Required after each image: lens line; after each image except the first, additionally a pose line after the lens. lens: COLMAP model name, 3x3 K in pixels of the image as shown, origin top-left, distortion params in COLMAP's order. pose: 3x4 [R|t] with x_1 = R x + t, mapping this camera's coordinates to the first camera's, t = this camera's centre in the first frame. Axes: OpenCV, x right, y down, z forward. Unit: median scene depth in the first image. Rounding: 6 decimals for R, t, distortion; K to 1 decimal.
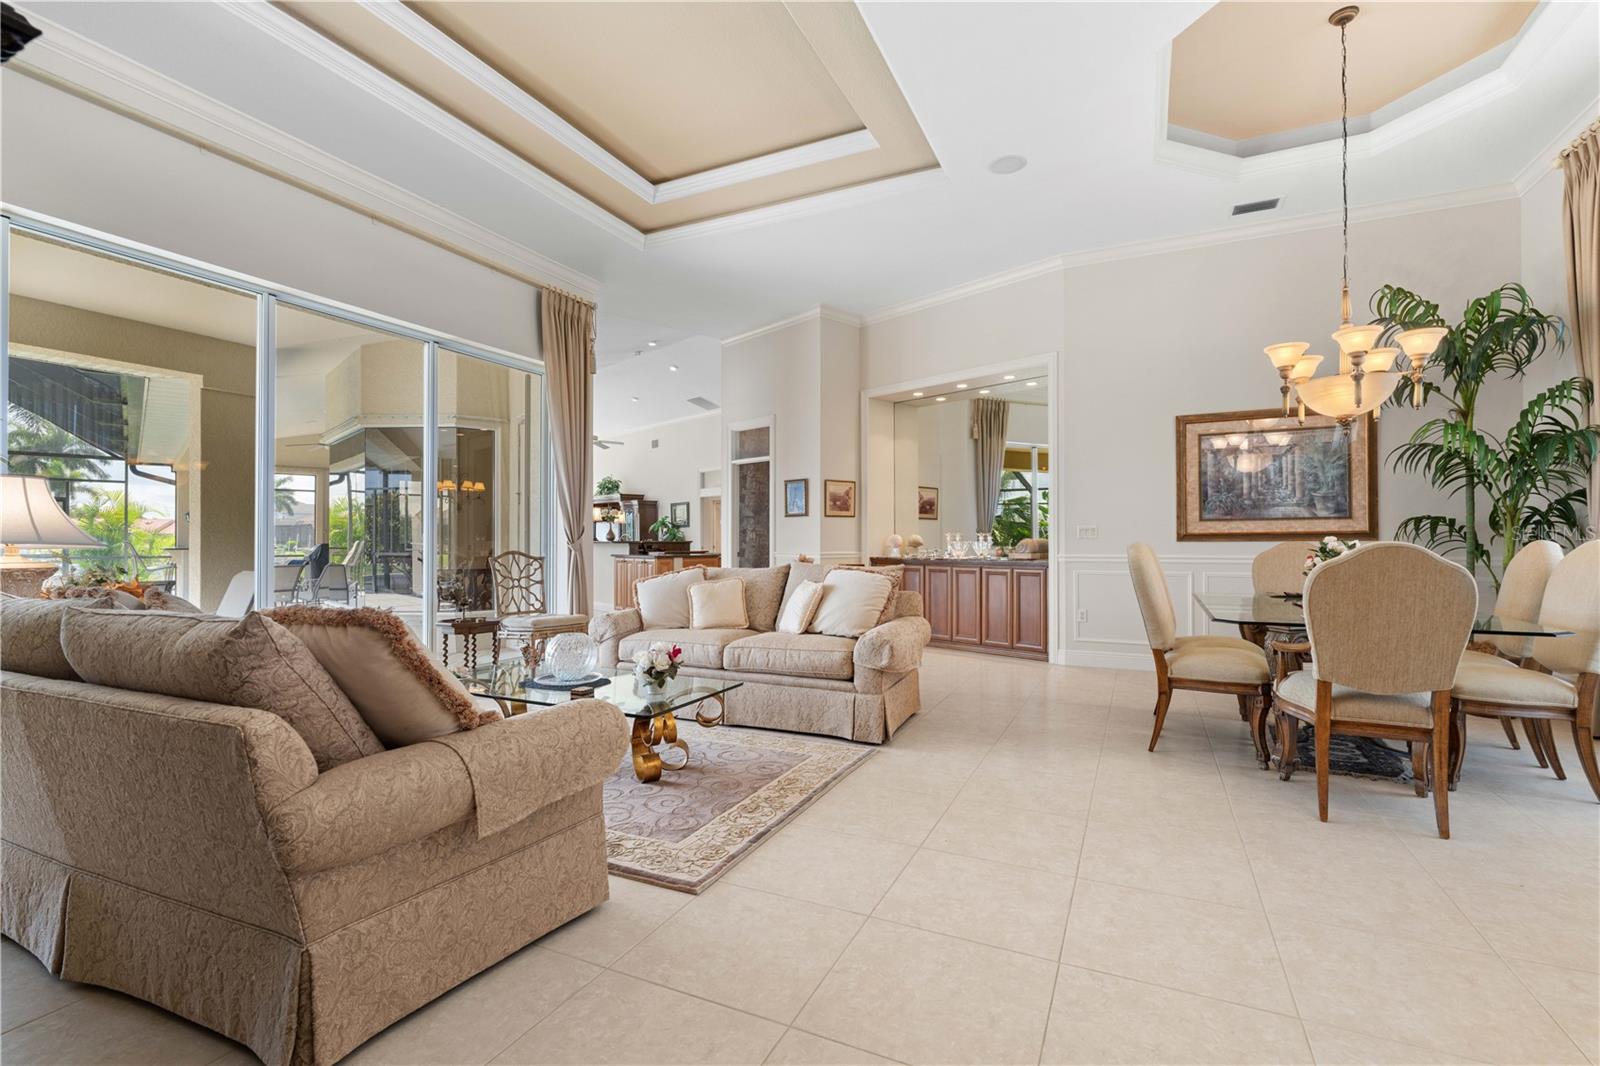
lens RADIAL K [[722.1, 0, 794.8], [0, 722.1, 535.4], [0, 0, 1]] dist [-0.008684, 0.003040]
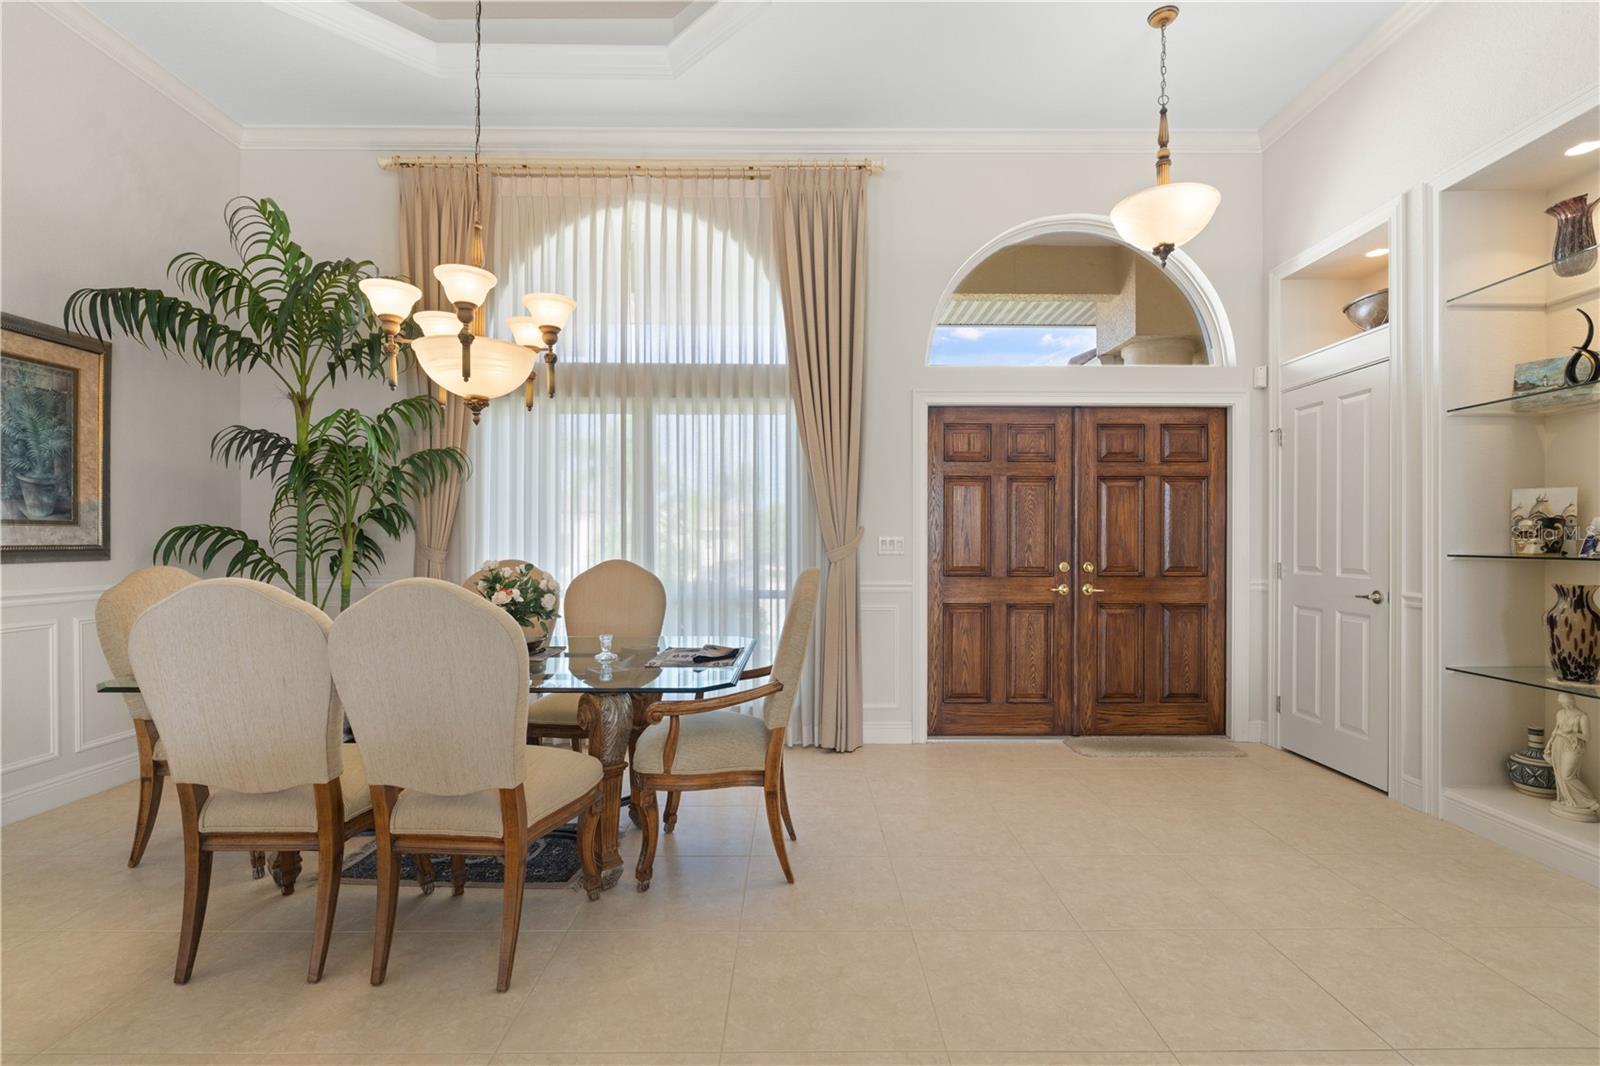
lens RADIAL K [[722.1, 0, 801.9], [0, 722.1, 546.9], [0, 0, 1]] dist [-0.008684, 0.003040]
pose [[-0.441434, -0.006820, 0.897268, -0.033229], [-0.007205, 0.999966, 0.004056, -0.010608], [-0.897265, -0.004675, -0.441468, 0.658432]]
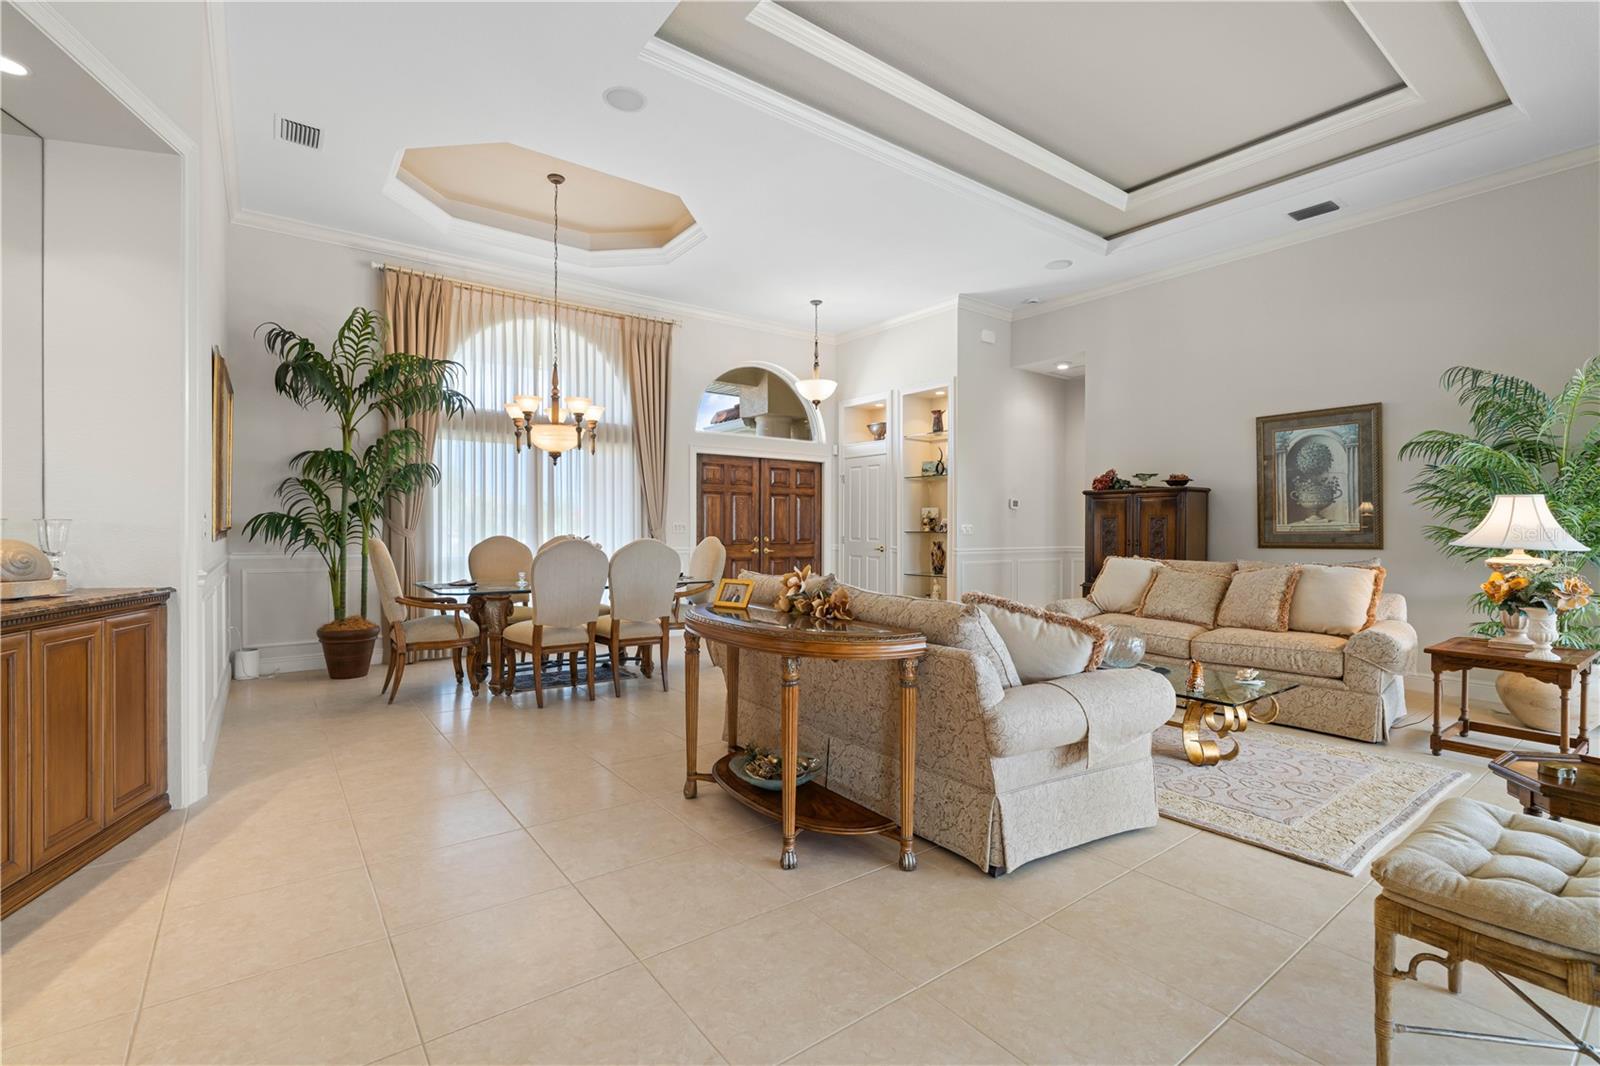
lens RADIAL K [[722.1, 0, 803.5], [0, 722.1, 531.7], [0, 0, 1]] dist [-0.008684, 0.003040]
pose [[-0.892916, -0.005323, 0.450192, -0.226421], [-0.006720, 0.999976, -0.001505, -0.002641], [-0.450173, -0.004369, -0.892931, 1.342959]]
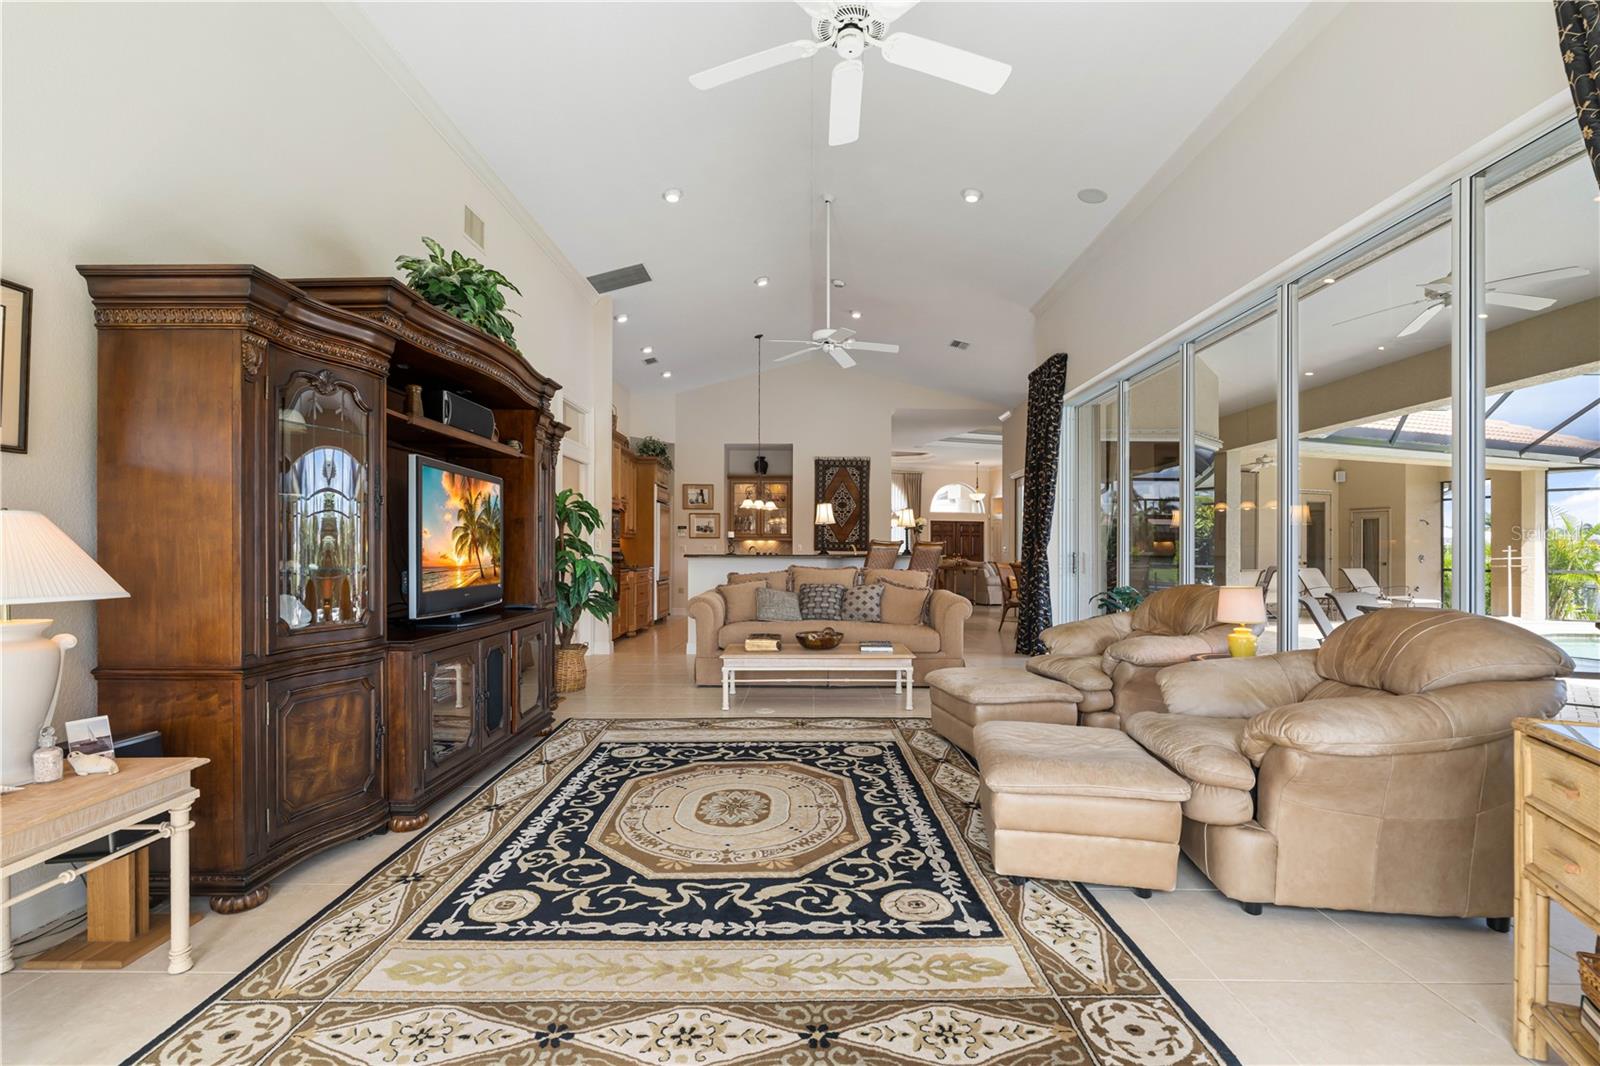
lens RADIAL K [[722.1, 0, 798.6], [0, 722.1, 552.7], [0, 0, 1]] dist [-0.008684, 0.003040]
pose [[-0.722032, -0.005370, 0.691839, -1.400247], [-0.008585, 0.999962, -0.001199, 0.014688], [-0.691806, -0.006805, -0.722051, 3.195794]]
